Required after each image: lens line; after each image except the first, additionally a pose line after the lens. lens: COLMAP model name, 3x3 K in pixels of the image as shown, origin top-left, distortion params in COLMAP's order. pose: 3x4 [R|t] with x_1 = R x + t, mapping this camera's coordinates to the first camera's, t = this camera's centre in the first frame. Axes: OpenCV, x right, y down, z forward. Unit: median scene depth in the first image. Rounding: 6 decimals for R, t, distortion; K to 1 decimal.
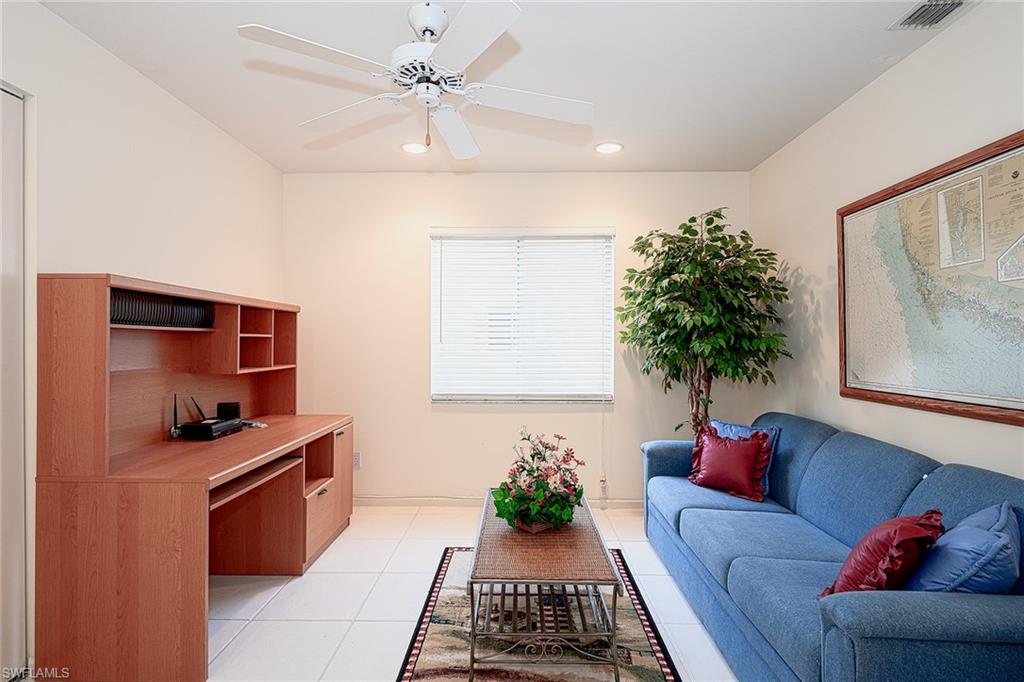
lens RADIAL K [[496.9, 0, 511.2], [0, 496.9, 334.7], [0, 0, 1]] dist [-0.000705, 0.000151]
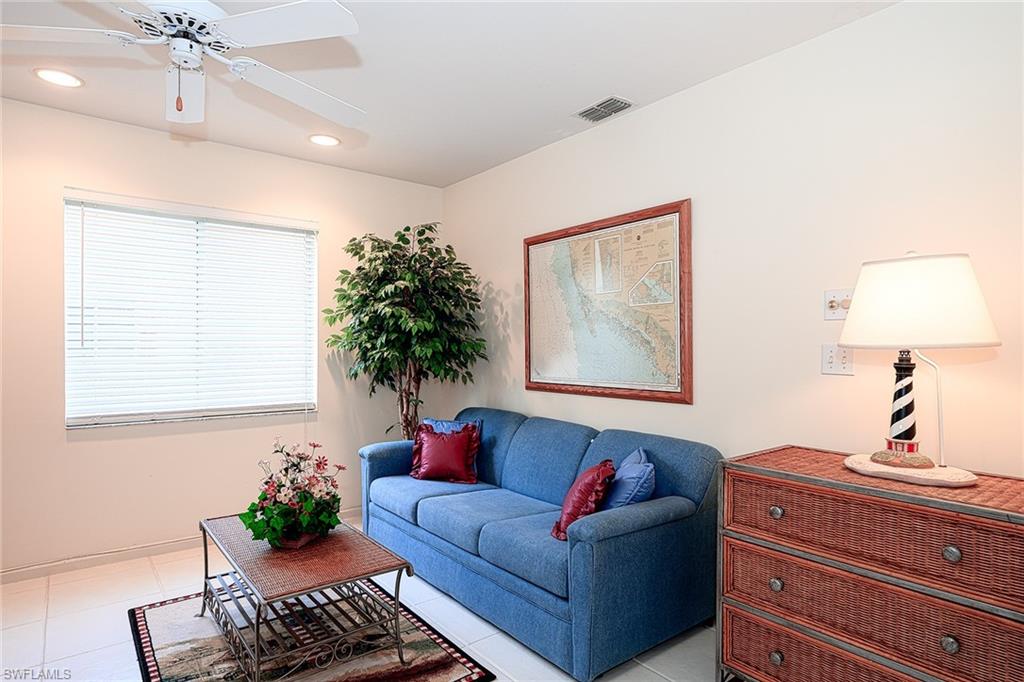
lens RADIAL K [[564.4, 0, 512.0], [0, 564.4, 341.0], [0, 0, 1]] dist [0.002005, 0.001097]
pose [[0.773550, 0.005318, 0.633713, -0.236778], [-0.009378, 0.999951, 0.003056, -0.001907], [-0.633666, -0.008307, 0.773562, -0.065386]]
